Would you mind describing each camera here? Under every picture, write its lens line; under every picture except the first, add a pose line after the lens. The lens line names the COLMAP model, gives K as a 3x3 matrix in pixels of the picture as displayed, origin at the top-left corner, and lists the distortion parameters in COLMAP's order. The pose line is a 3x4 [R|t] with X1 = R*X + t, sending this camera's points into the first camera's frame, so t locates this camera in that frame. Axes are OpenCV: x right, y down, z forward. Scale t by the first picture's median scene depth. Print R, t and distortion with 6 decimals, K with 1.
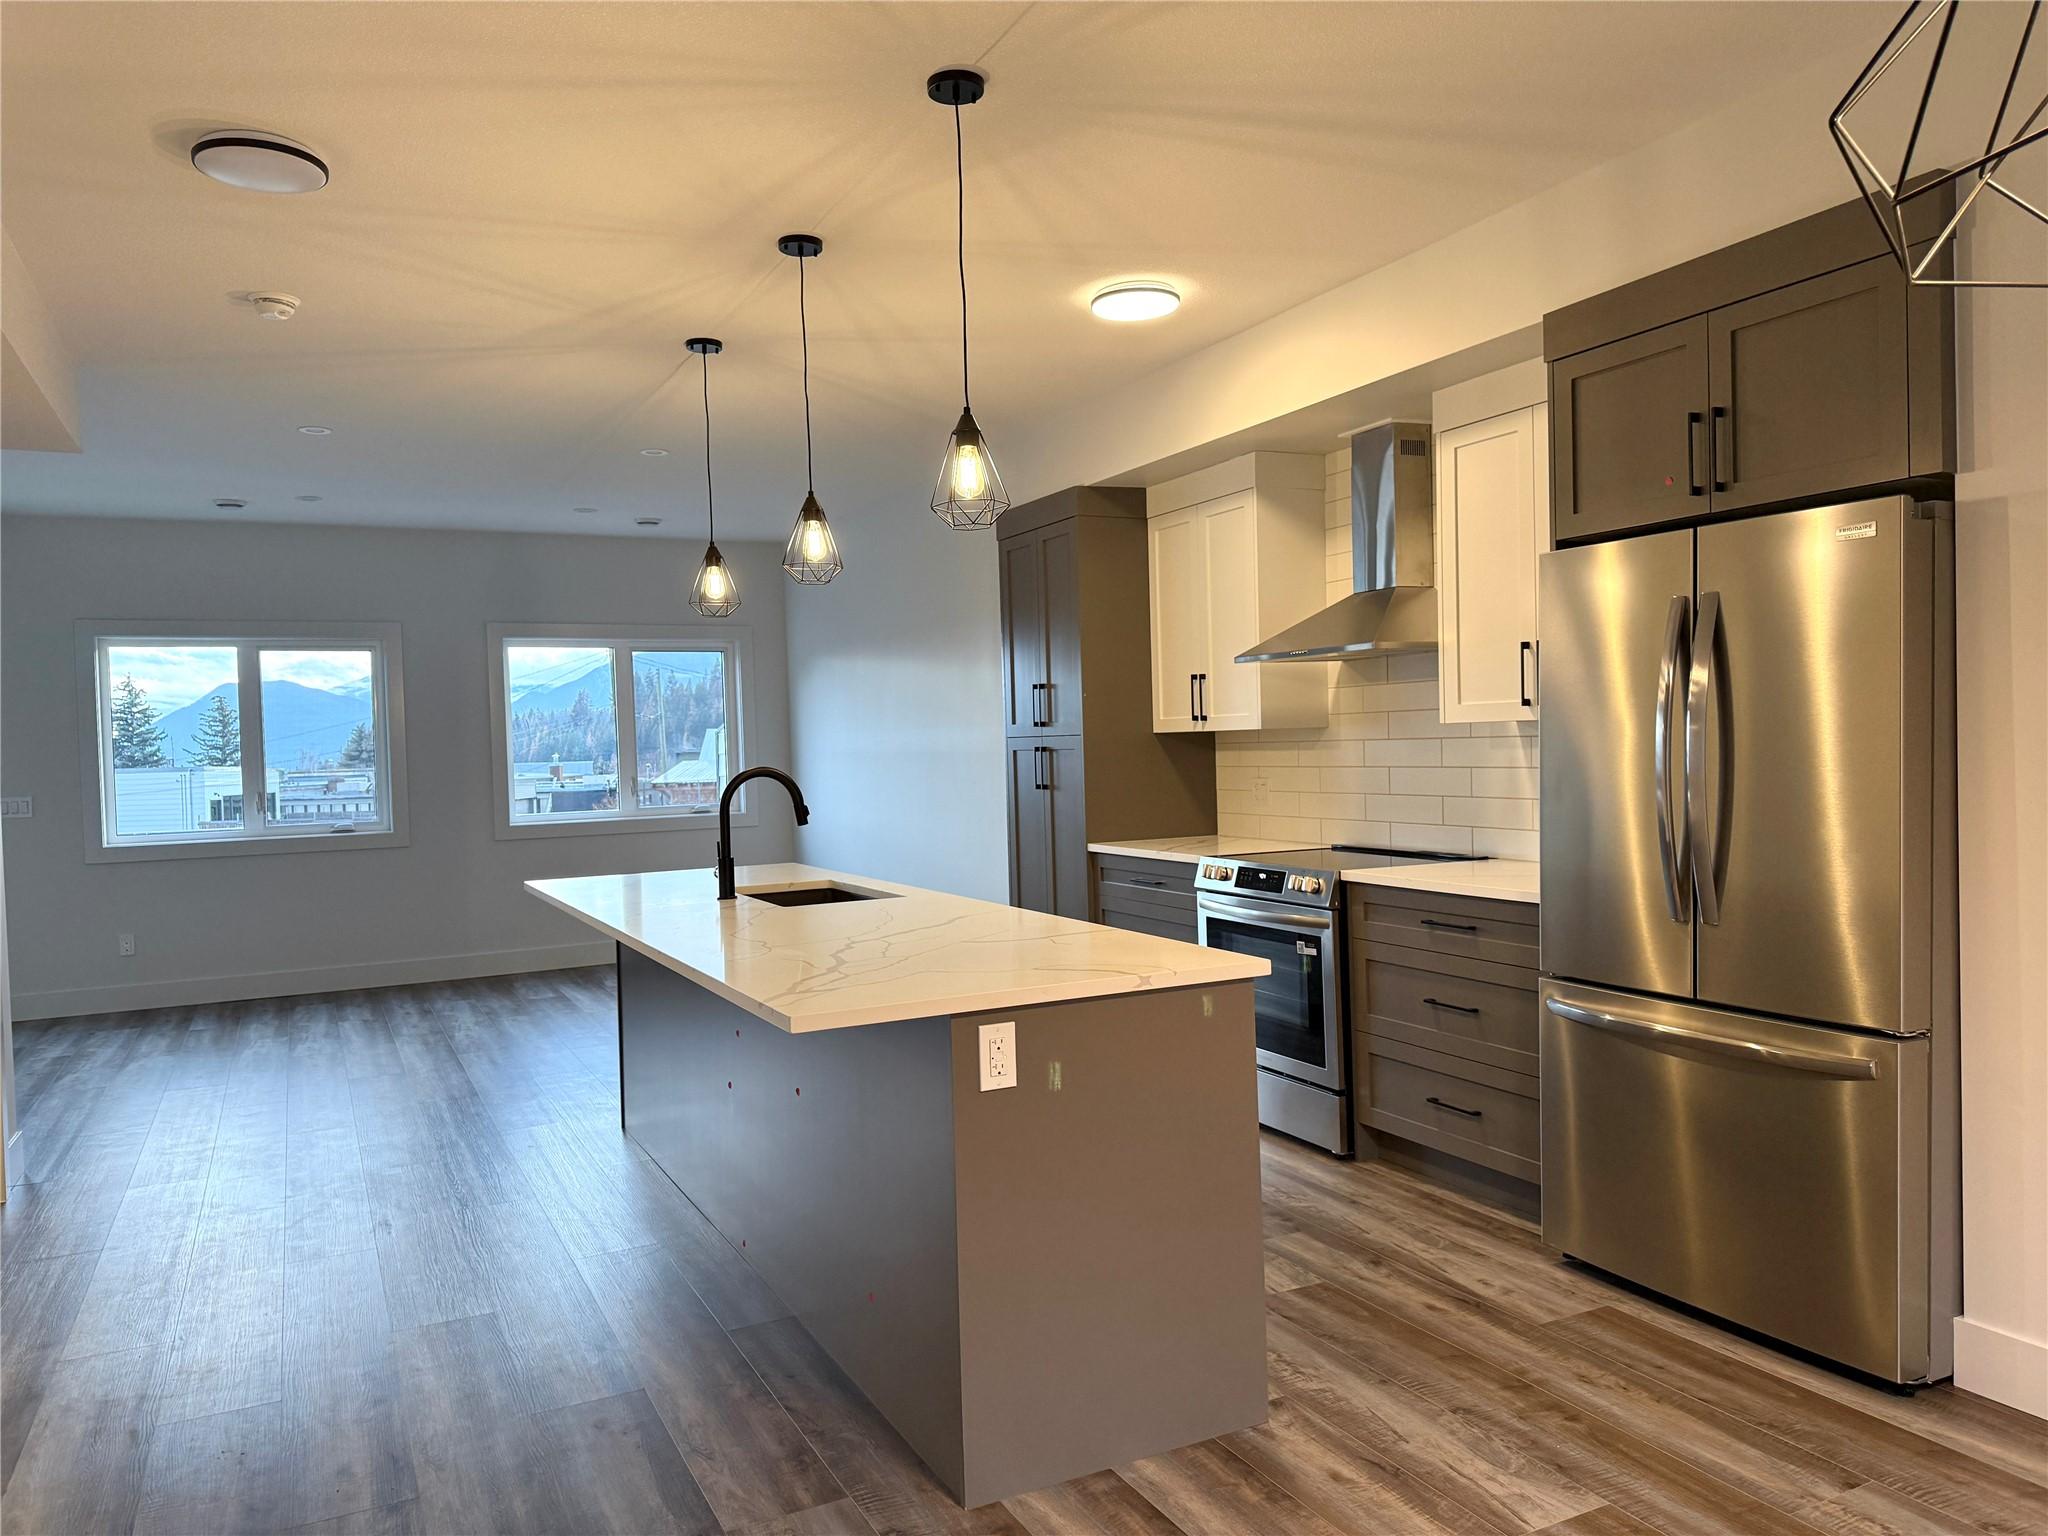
lens RADIAL K [[1411.4, 0, 1025.3], [0, 1411.4, 772.5], [0, 0, 1]] dist [0.097077, -0.132944]
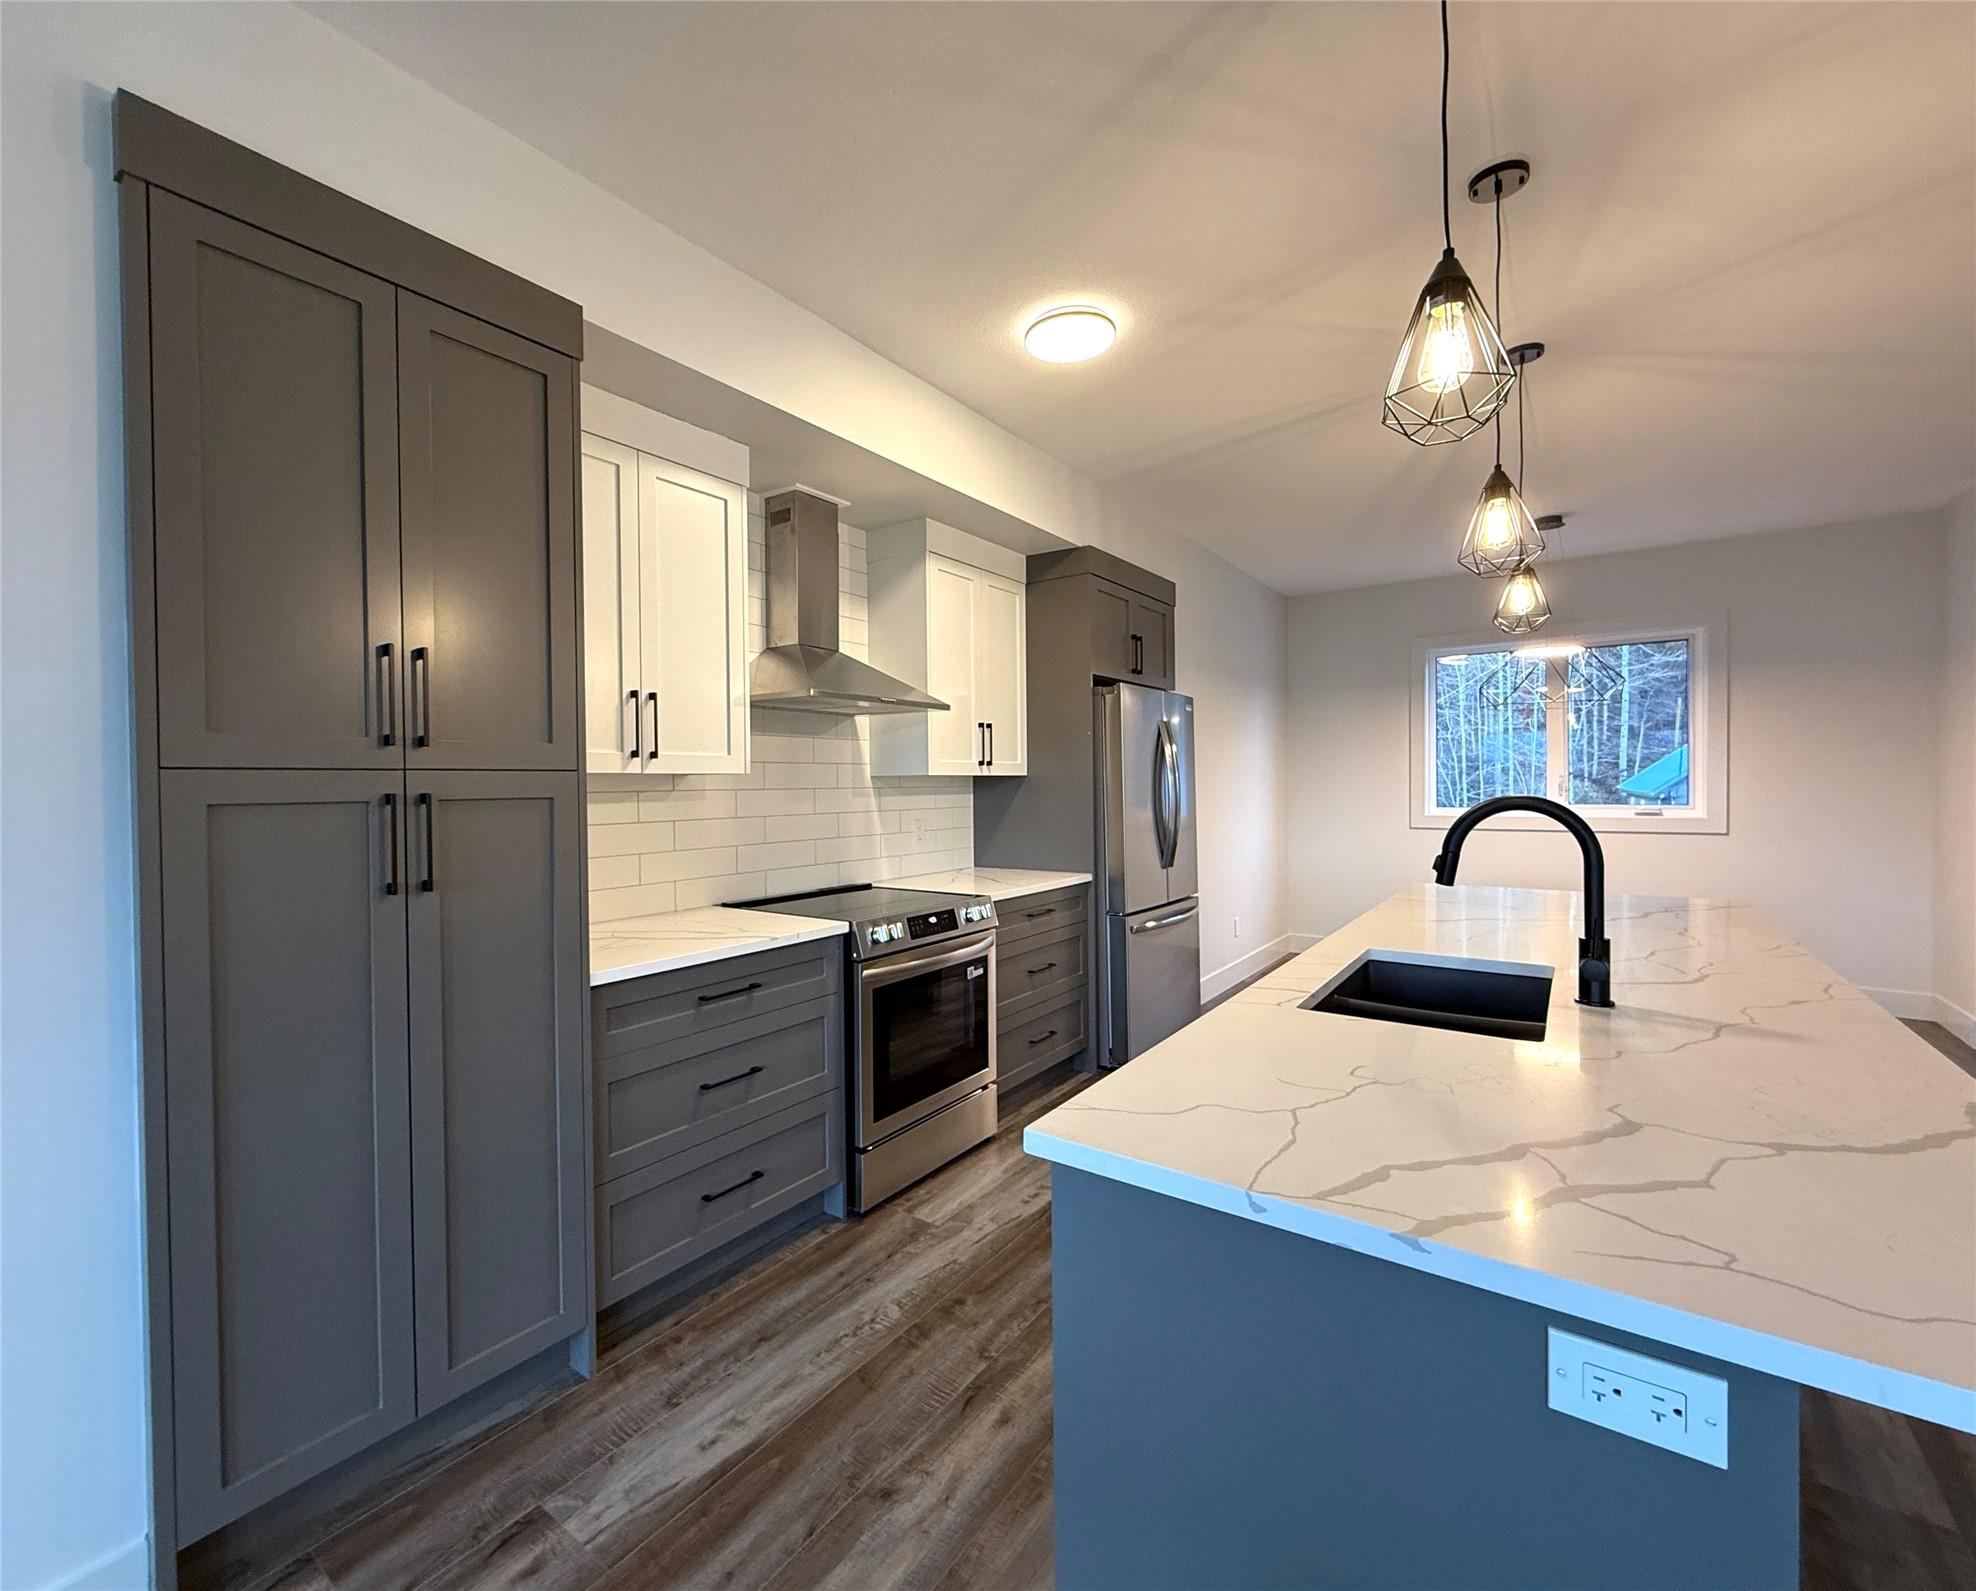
lens RADIAL K [[855.6, 0, 923.1], [0, 855.6, 796.2], [0, 0, 1]] dist [-0.000749, 0.000079]
pose [[-0.429053, 0.021389, 0.903026, -0.405753], [0.044262, 0.999017, -0.002633, -0.013988], [-0.902194, 0.038840, -0.429578, 1.353804]]
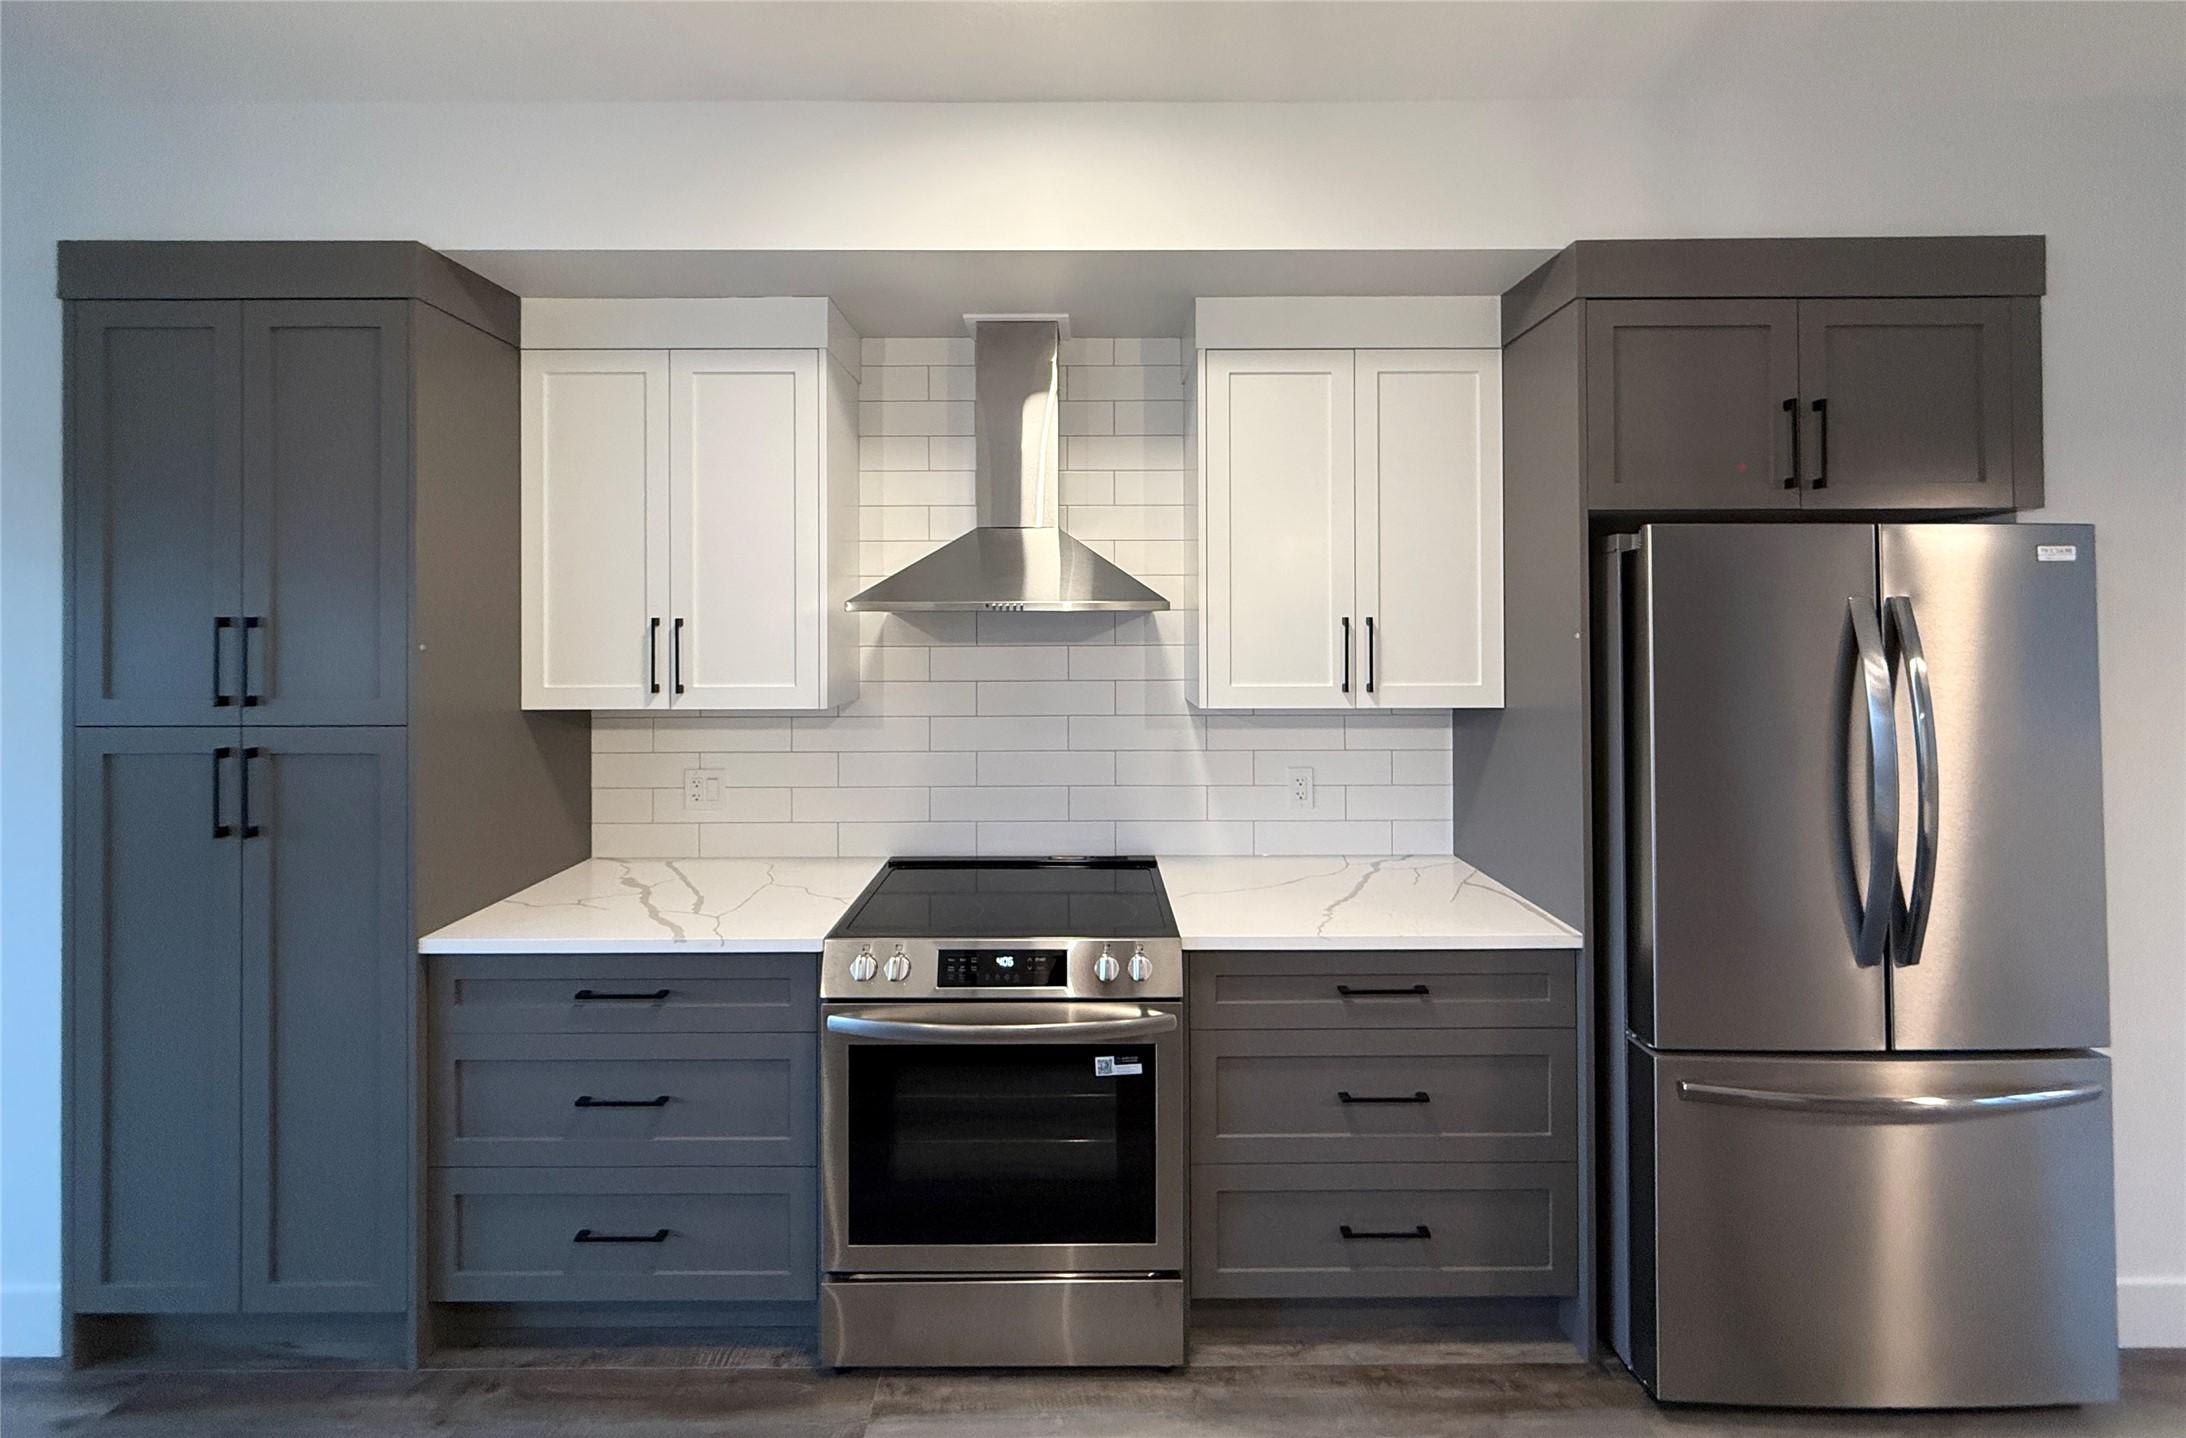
lens RADIAL K [[868.2, 0, 1080.4], [0, 868.2, 622.1], [0, 0, 1]] dist [-0.000890, -0.000076]
pose [[0.448530, 0.032570, 0.893174, -0.175676], [0.010212, 0.999084, -0.041560, -0.064252], [-0.893709, 0.027762, 0.447787, 0.852141]]
